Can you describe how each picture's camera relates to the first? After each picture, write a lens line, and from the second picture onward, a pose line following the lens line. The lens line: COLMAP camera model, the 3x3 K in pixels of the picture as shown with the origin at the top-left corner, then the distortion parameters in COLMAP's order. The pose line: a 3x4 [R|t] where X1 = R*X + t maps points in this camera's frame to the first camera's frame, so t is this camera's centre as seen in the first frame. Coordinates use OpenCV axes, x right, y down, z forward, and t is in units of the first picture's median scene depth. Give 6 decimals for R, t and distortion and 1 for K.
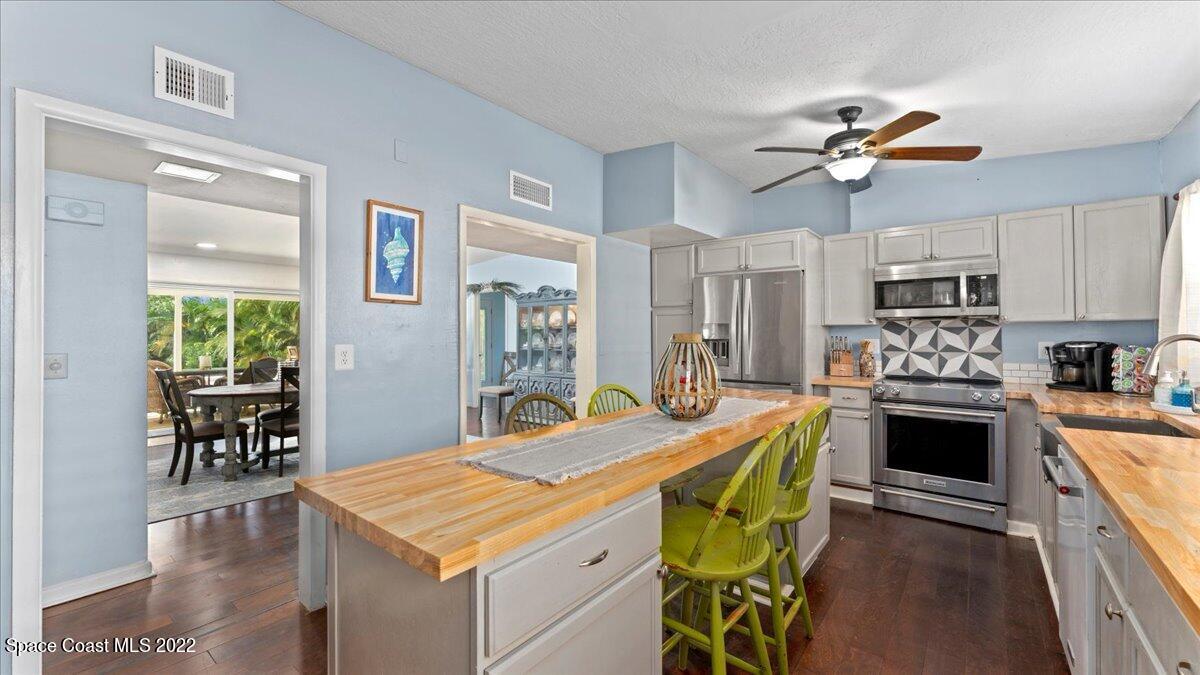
lens RADIAL K [[478.9, 0, 600.3], [0, 478.9, 333.0], [0, 0, 1]] dist [-0.002802, -0.000154]
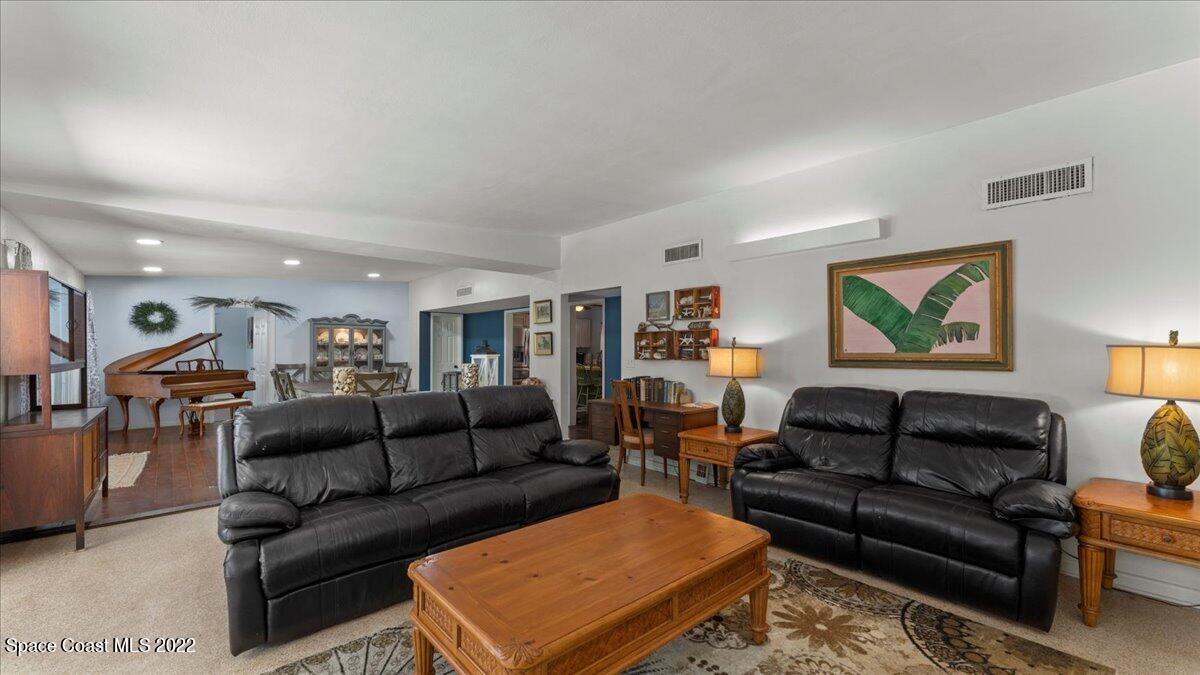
lens RADIAL K [[478.9, 0, 596.5], [0, 478.9, 347.8], [0, 0, 1]] dist [-0.002802, -0.000154]
pose [[0.176438, -0.000699, 0.984311, -1.356951], [-0.013469, 0.999904, 0.003125, -0.016651], [-0.984220, -0.013809, 0.176412, 0.068278]]
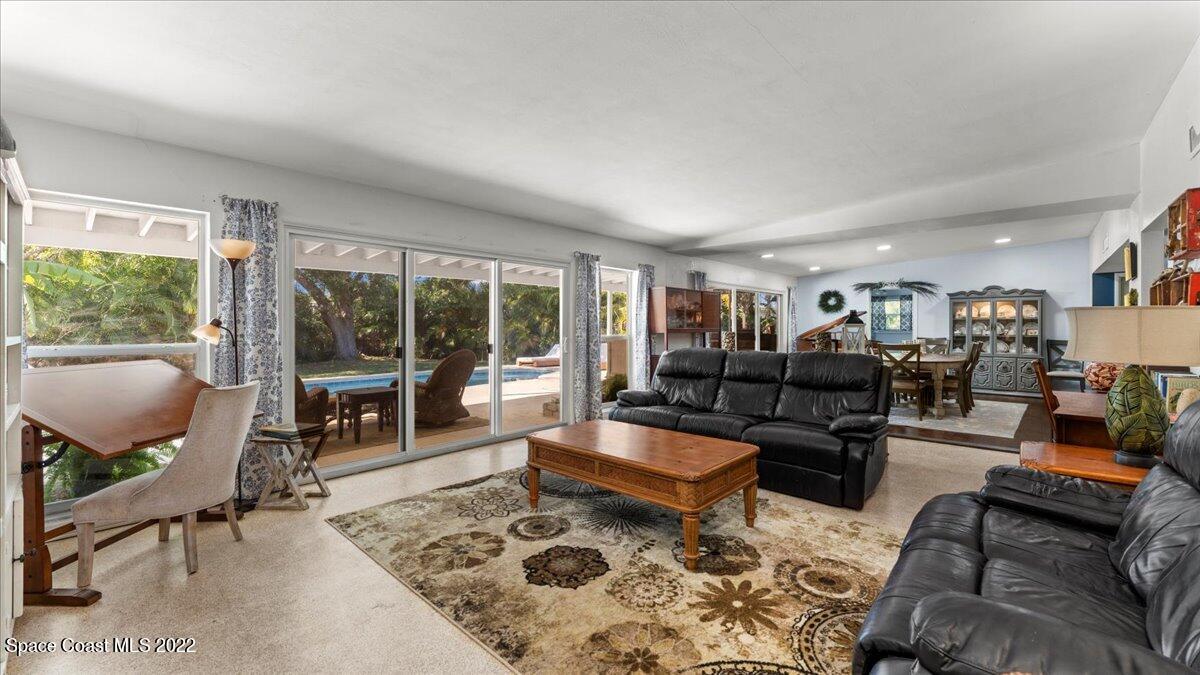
lens RADIAL K [[478.9, 0, 600.8], [0, 478.9, 331.0], [0, 0, 1]] dist [-0.002802, -0.000154]
pose [[0.997837, -0.001916, -0.065703, -1.079828], [0.003341, 0.999762, 0.021581, -0.009945], [0.065646, -0.021754, 0.997606, -0.331791]]
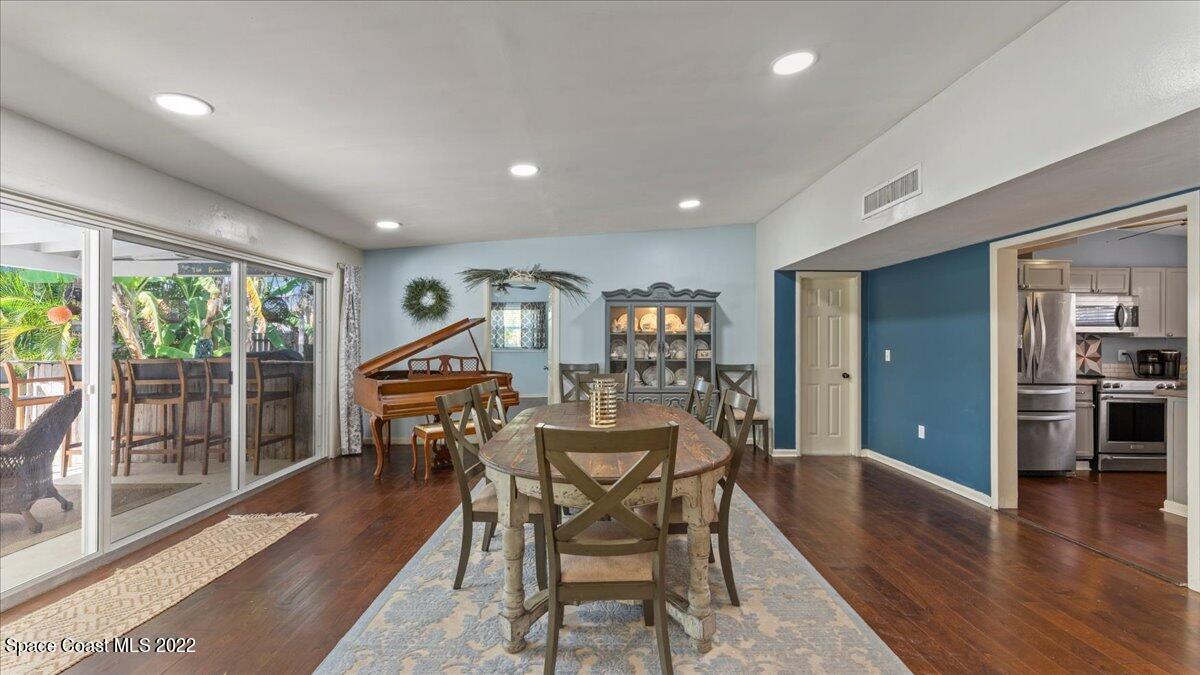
lens RADIAL K [[478.9, 0, 598.7], [0, 478.9, 341.7], [0, 0, 1]] dist [-0.002802, -0.000154]
pose [[0.777224, -0.002491, 0.629219, -0.723339], [-0.007950, 0.999873, 0.013779, -0.008409], [-0.629174, -0.015712, 0.777106, 0.434321]]
